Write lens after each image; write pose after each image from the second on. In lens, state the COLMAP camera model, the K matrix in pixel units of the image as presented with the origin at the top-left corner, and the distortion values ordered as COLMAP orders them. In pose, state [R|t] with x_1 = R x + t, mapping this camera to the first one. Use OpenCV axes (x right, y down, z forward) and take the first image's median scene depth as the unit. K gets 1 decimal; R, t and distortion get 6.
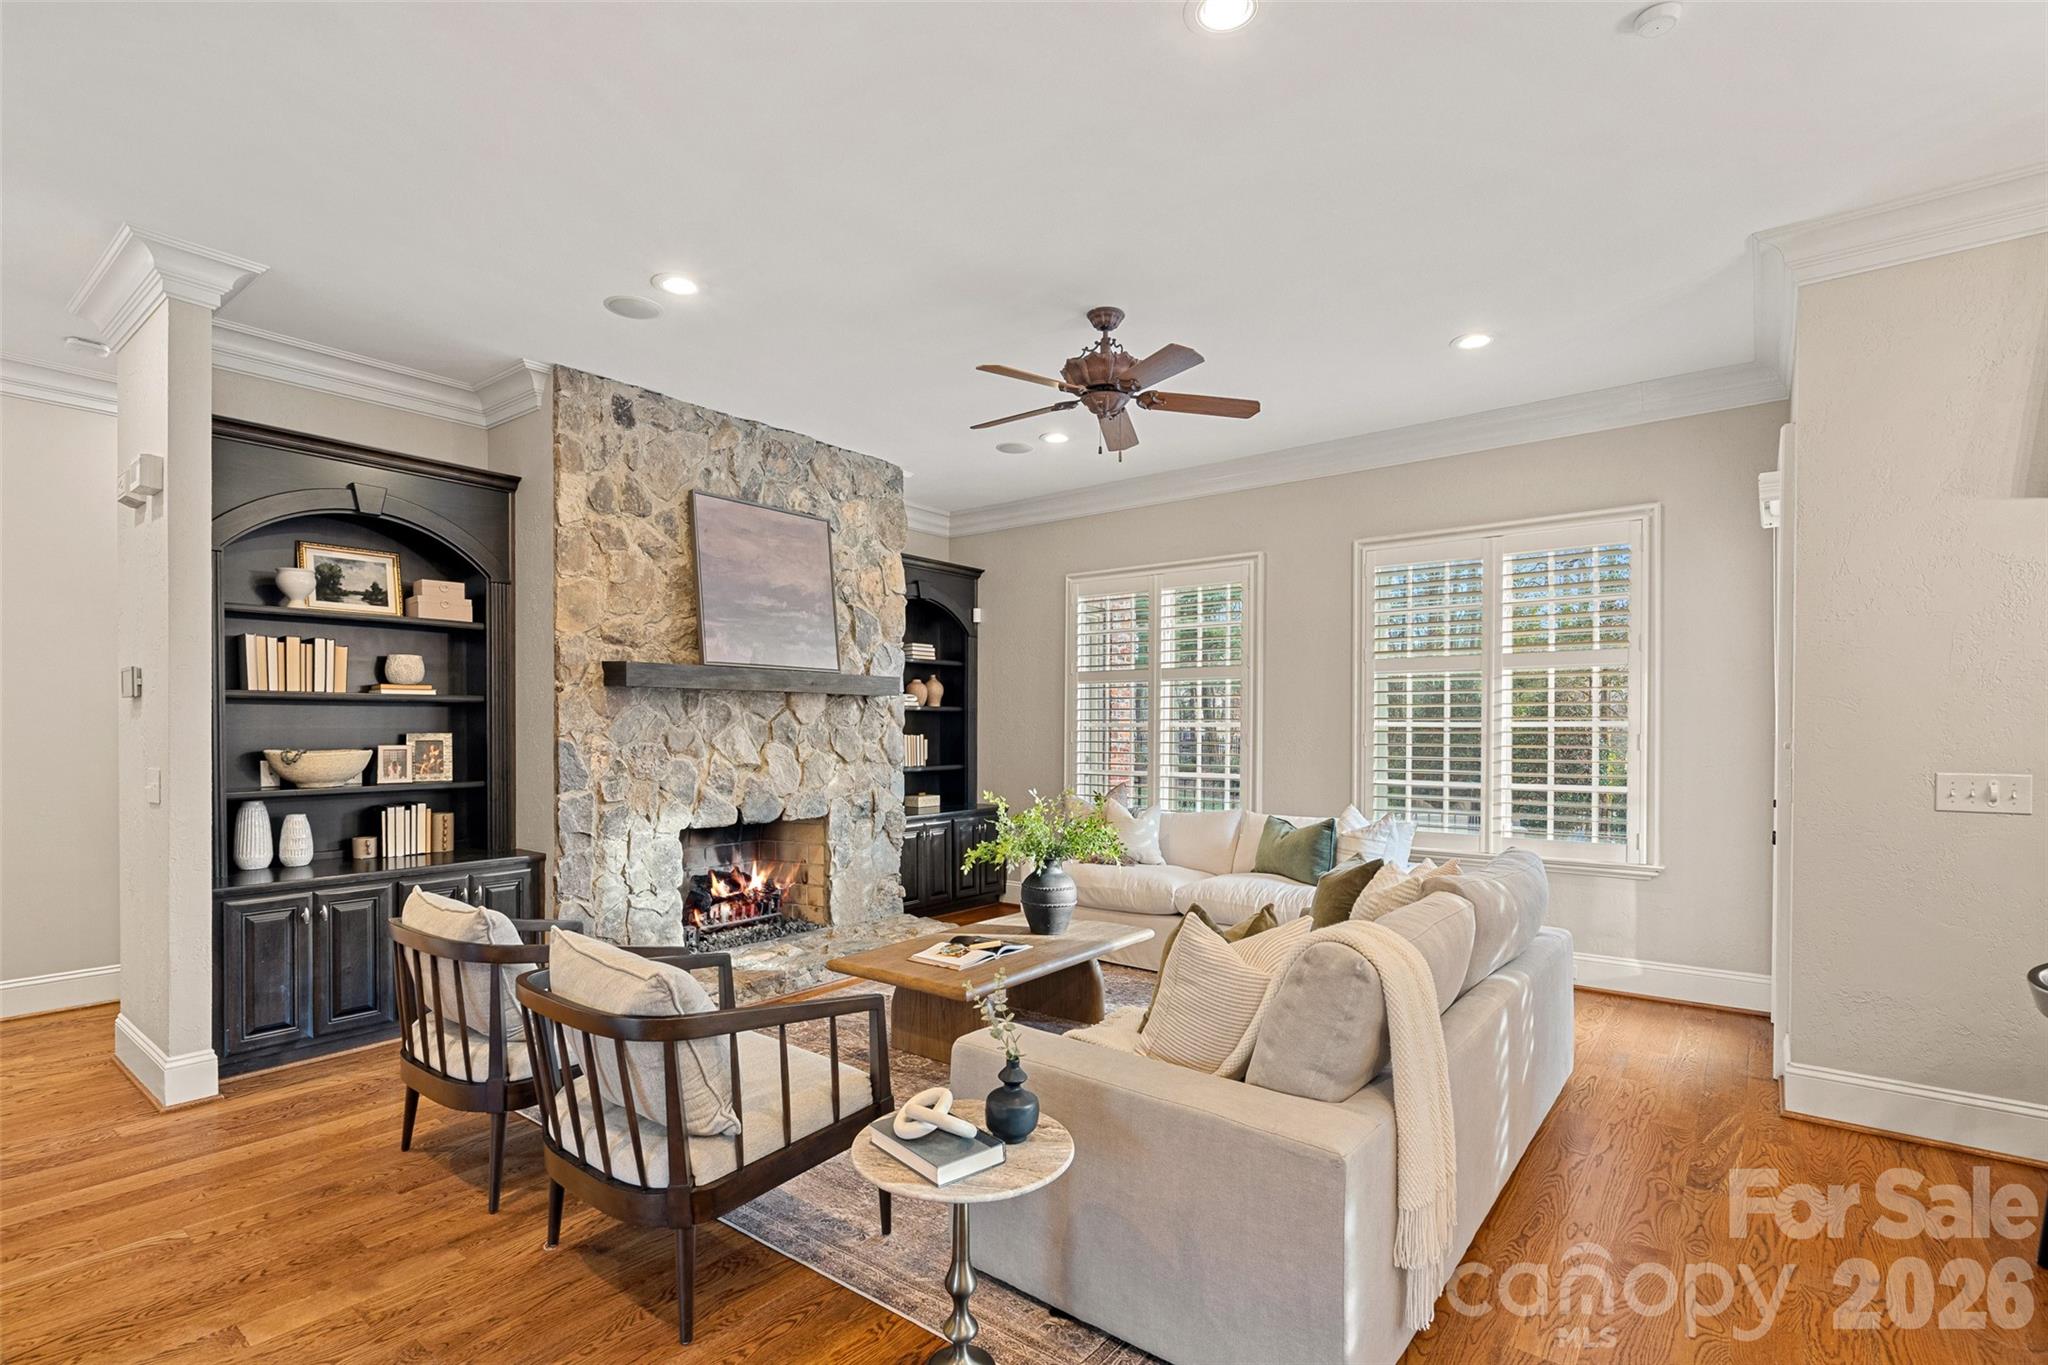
lens RADIAL K [[944.9, 0, 983.8], [0, 944.9, 737.4], [0, 0, 1]] dist [-0.002583, 0.001992]
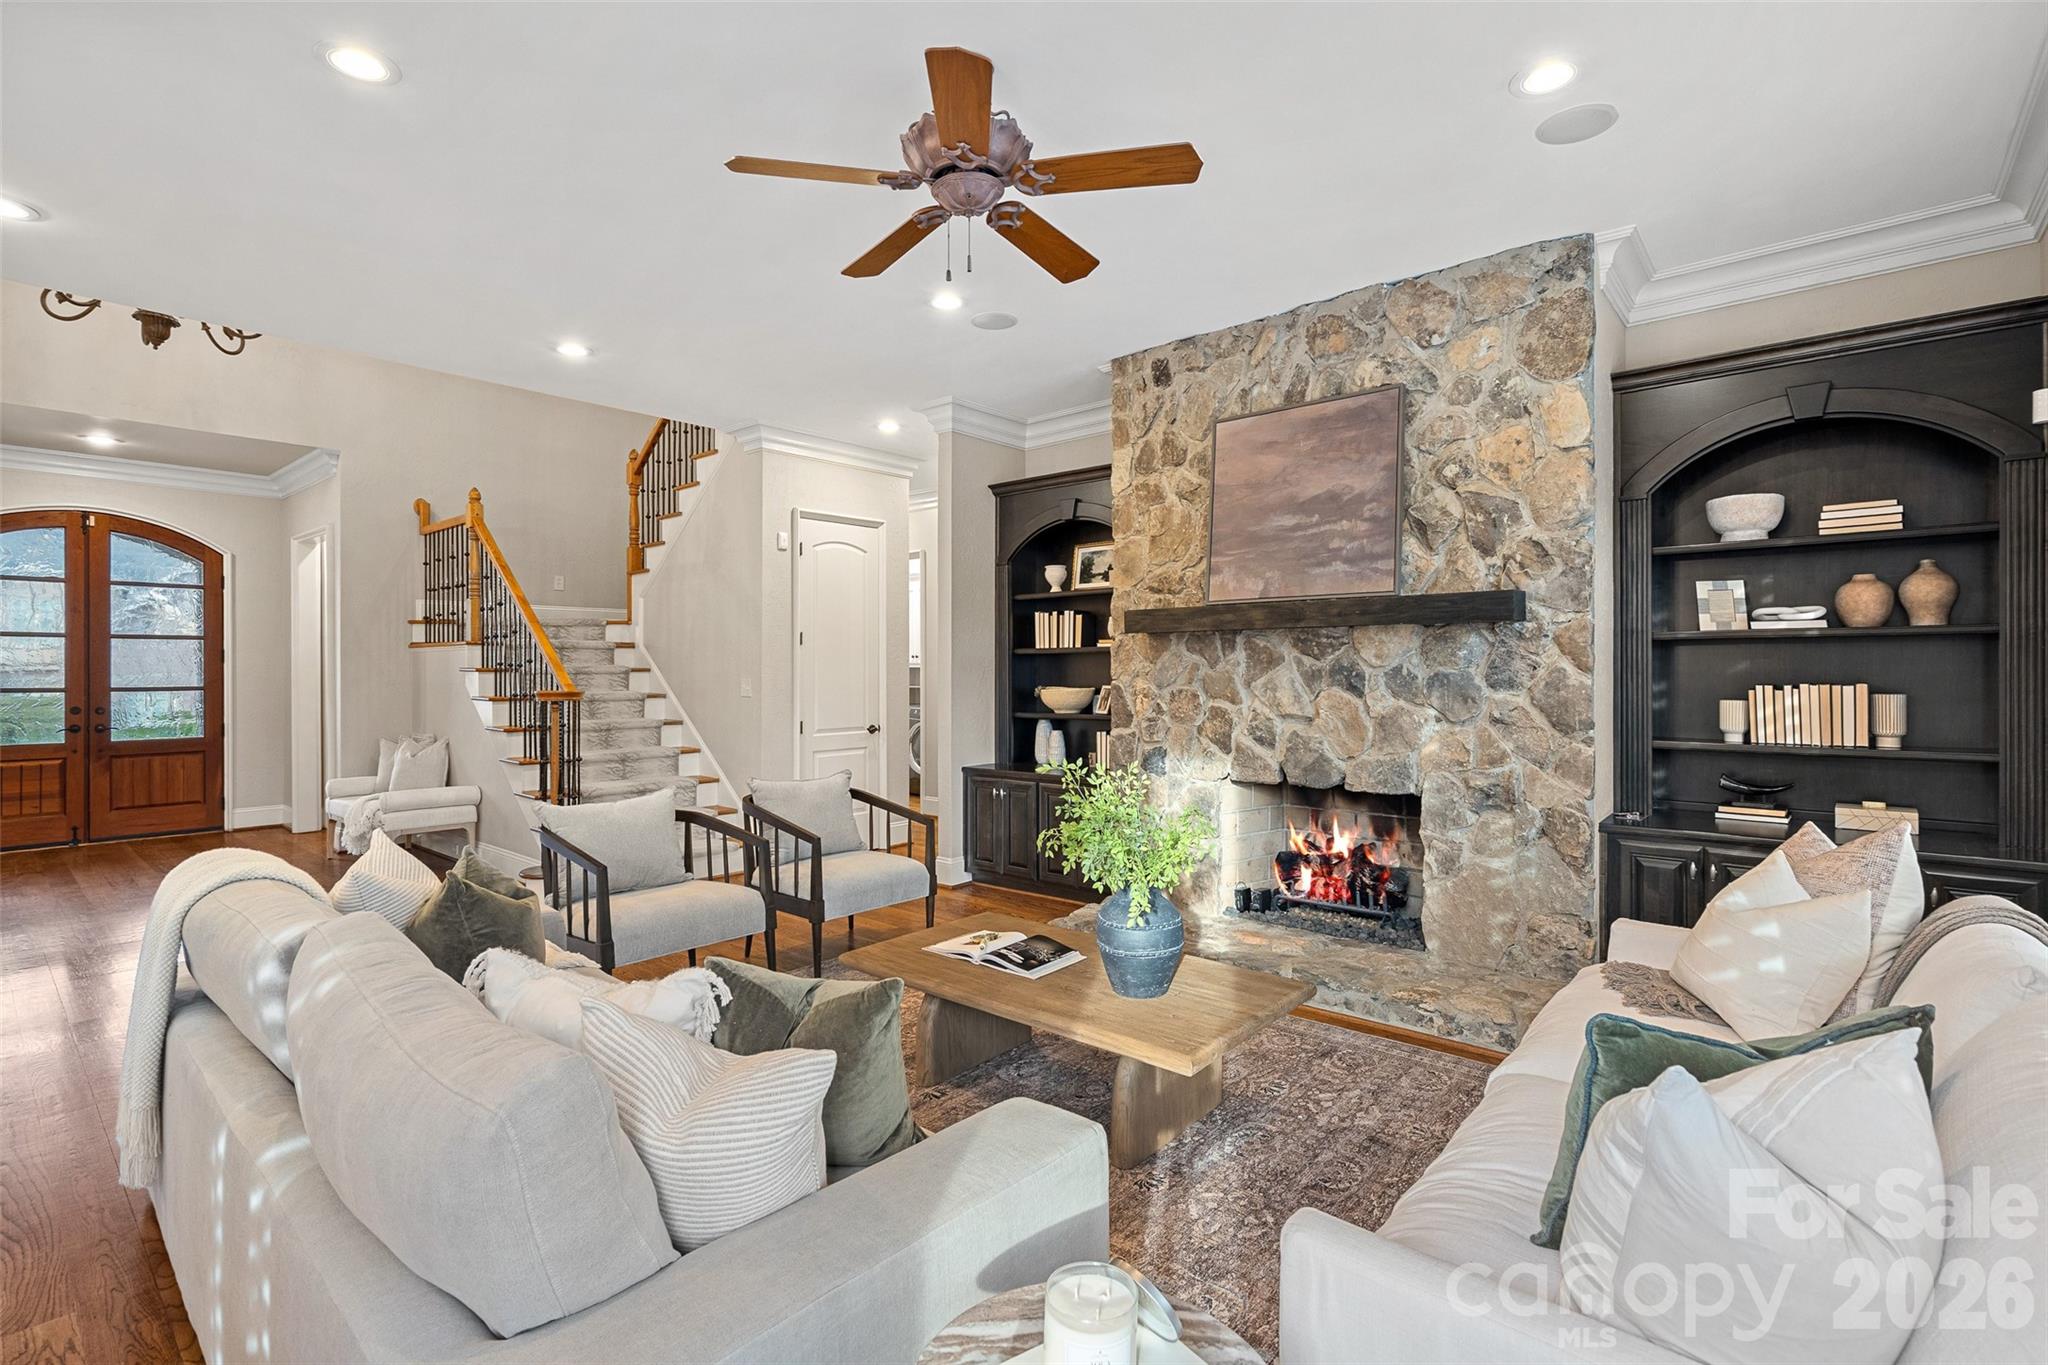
lens RADIAL K [[944.9, 0, 972.3], [0, 944.9, 671.3], [0, 0, 1]] dist [-0.002583, 0.001992]
pose [[-0.047402, -0.002209, -0.998873, 0.634701], [-0.008409, 0.999963, -0.001812, -0.006756], [0.998841, 0.008314, -0.047418, 0.784076]]
